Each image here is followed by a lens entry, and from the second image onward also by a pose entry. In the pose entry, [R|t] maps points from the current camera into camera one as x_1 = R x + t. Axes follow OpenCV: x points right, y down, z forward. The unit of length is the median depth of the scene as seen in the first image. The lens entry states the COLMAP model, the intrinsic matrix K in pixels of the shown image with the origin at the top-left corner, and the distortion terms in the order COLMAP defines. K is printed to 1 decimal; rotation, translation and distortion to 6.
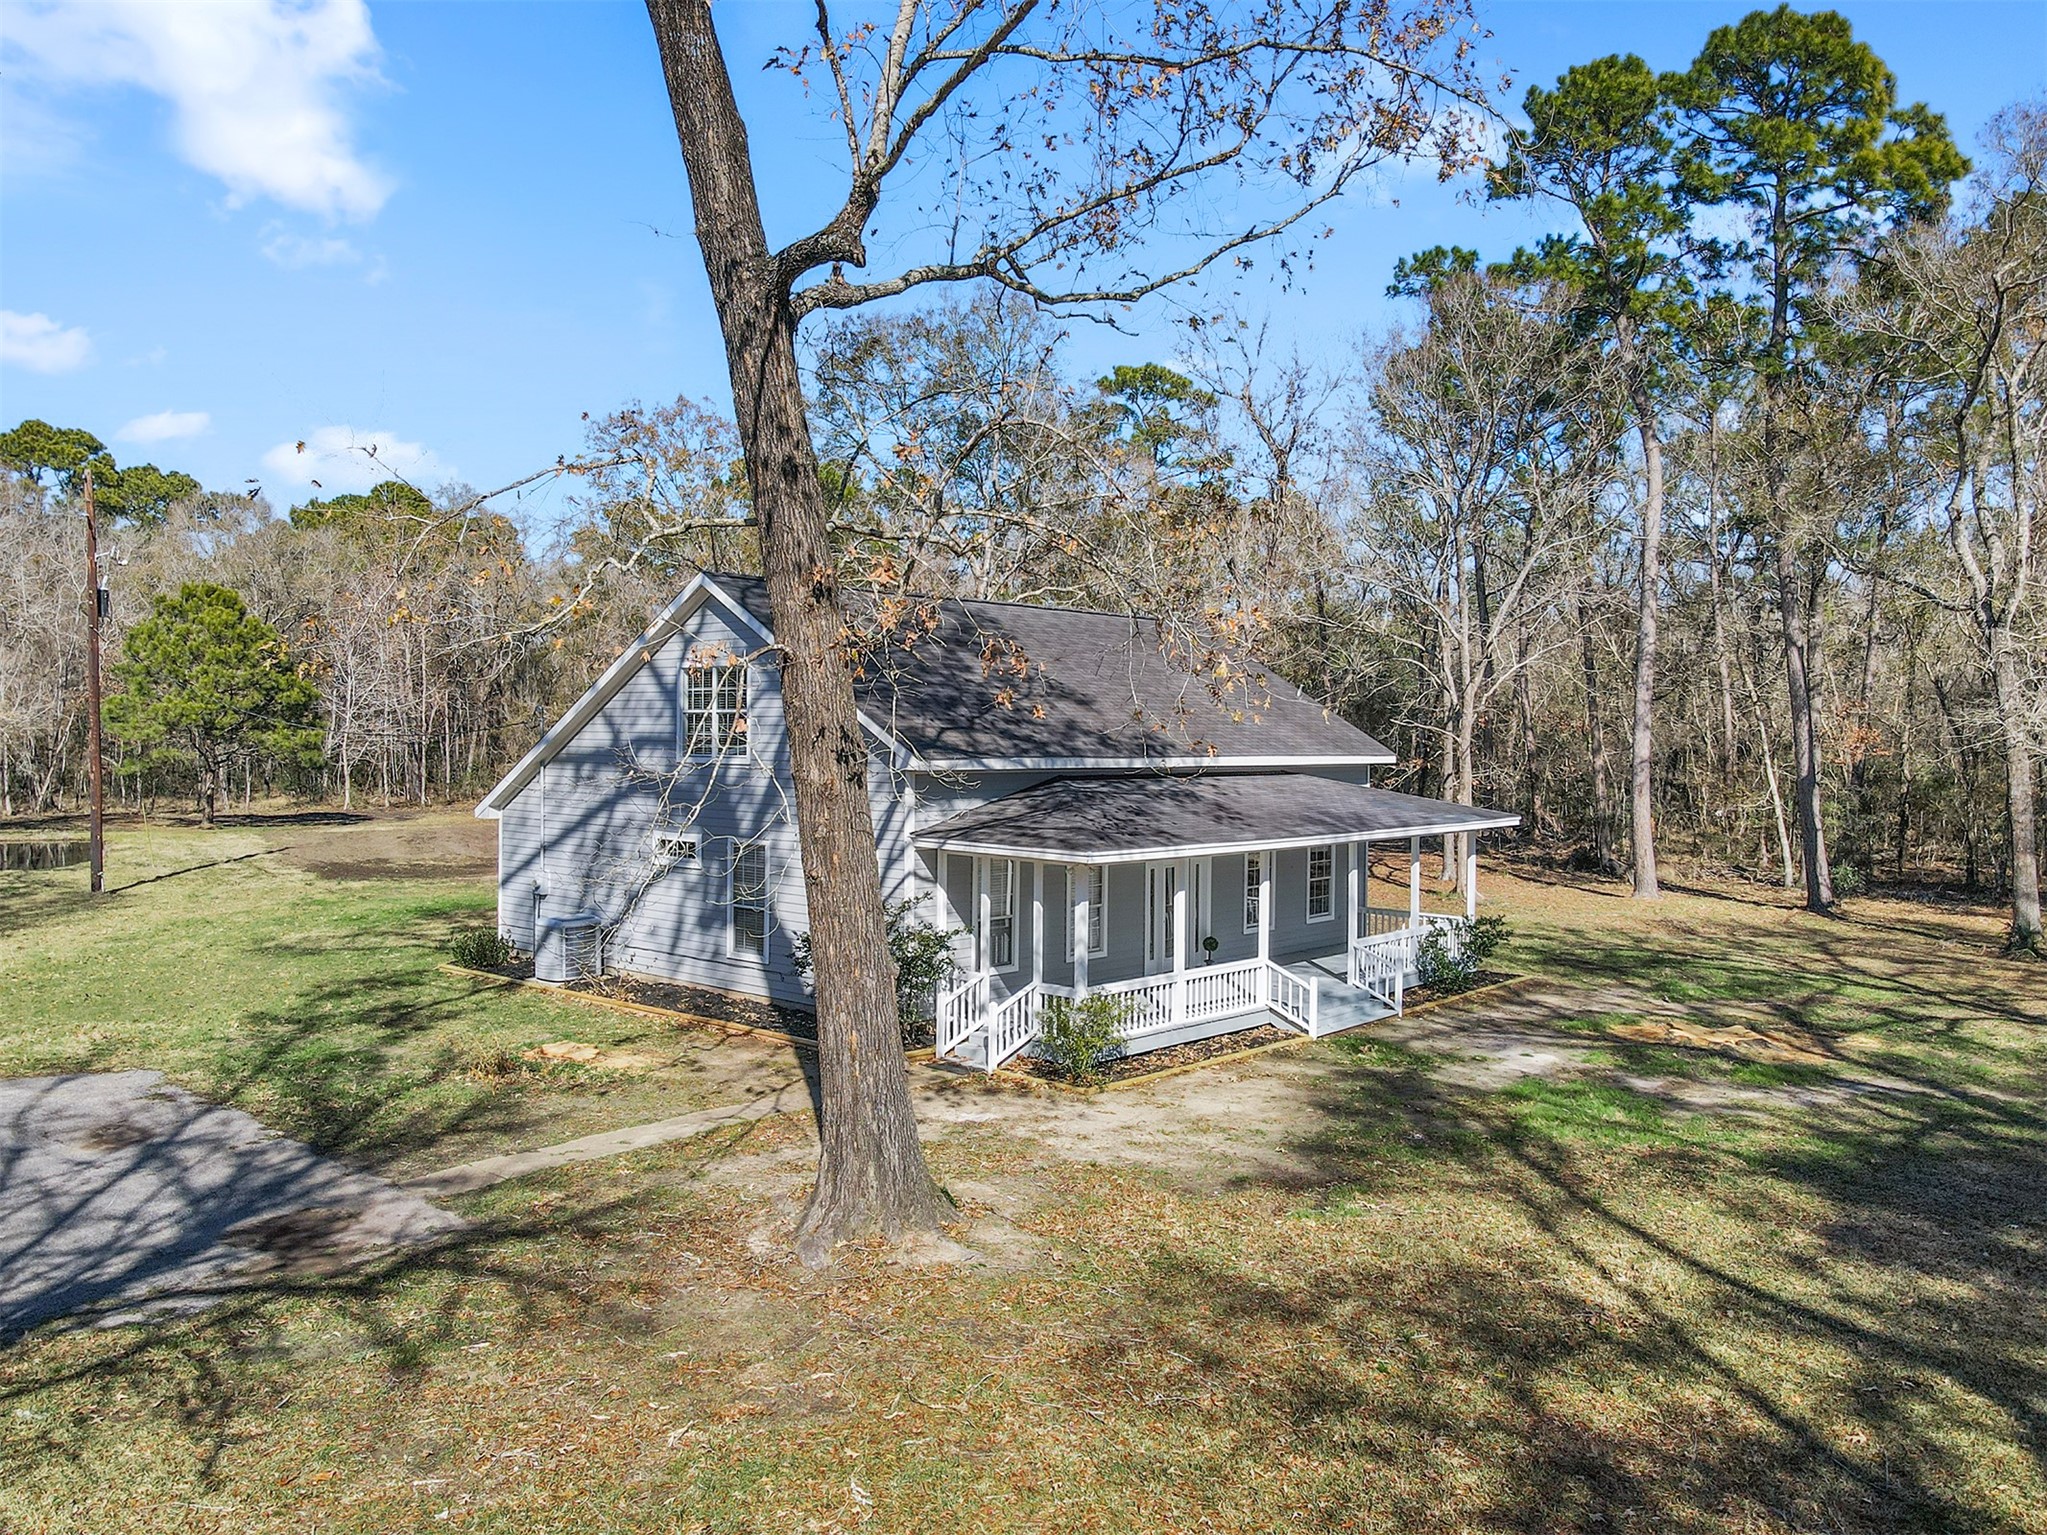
lens RADIAL K [[1449.1, 0, 1003.1], [0, 1449.1, 768.3], [0, 0, 1]] dist [-0.023542, -0.001519]
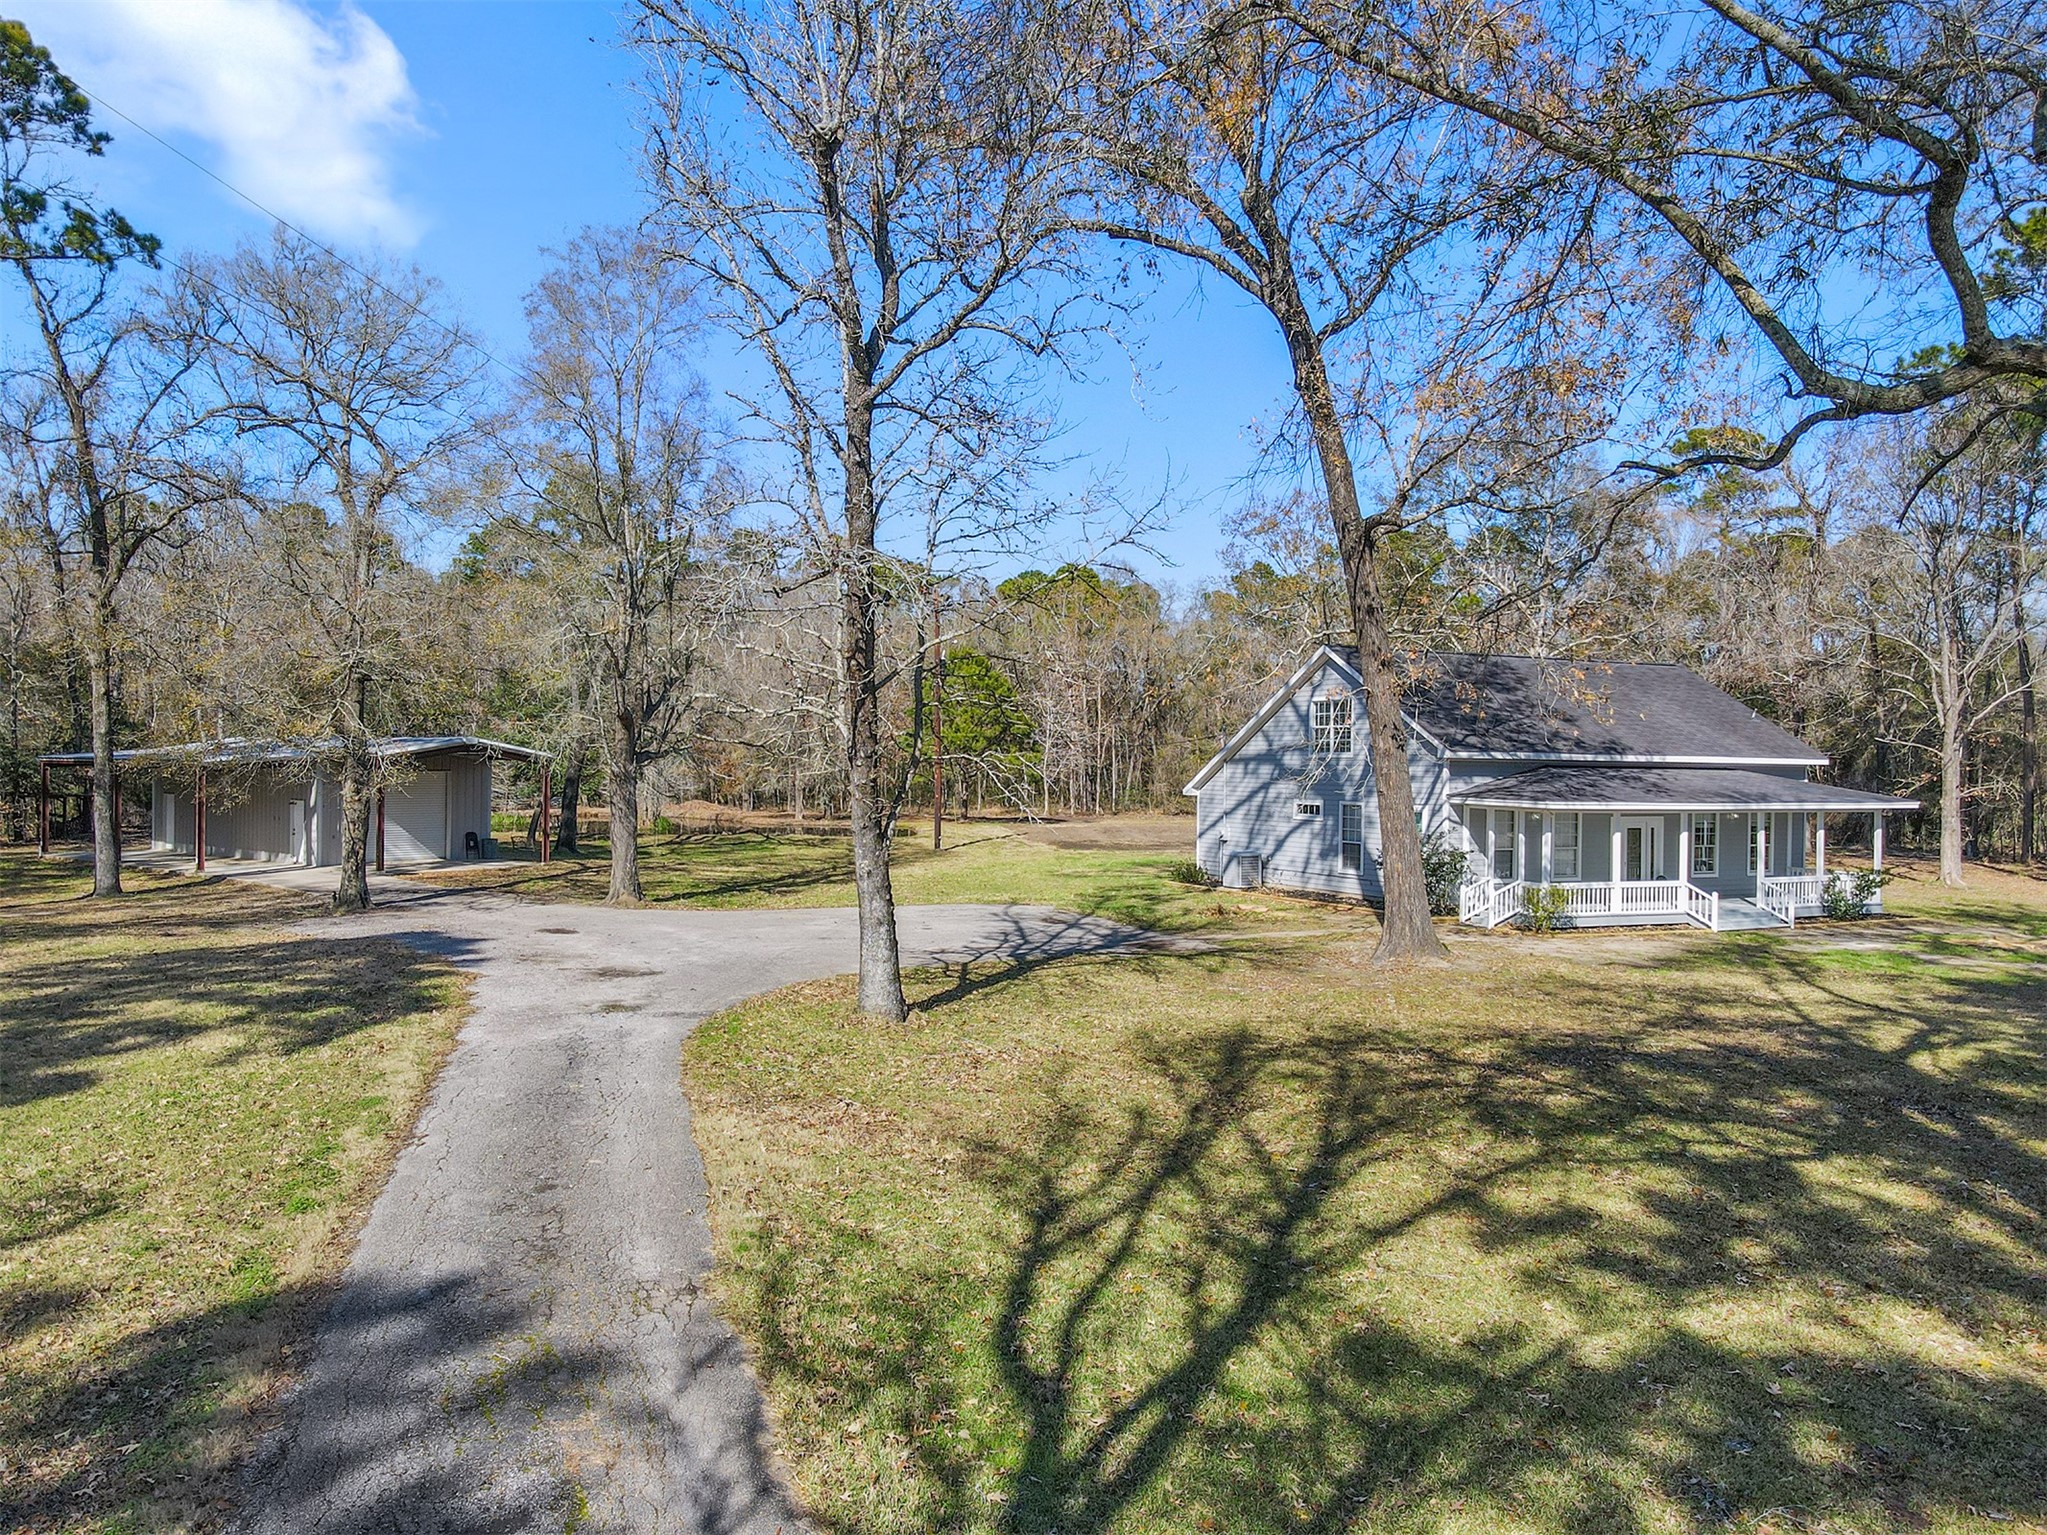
lens RADIAL K [[1449.1, 0, 1005.7], [0, 1449.1, 763.0], [0, 0, 1]] dist [-0.023542, -0.001519]
pose [[0.917240, 0.001464, -0.398332, 0.125625], [-0.014786, 0.999429, -0.030374, 0.059719], [0.398060, 0.033750, 0.916738, -0.704071]]
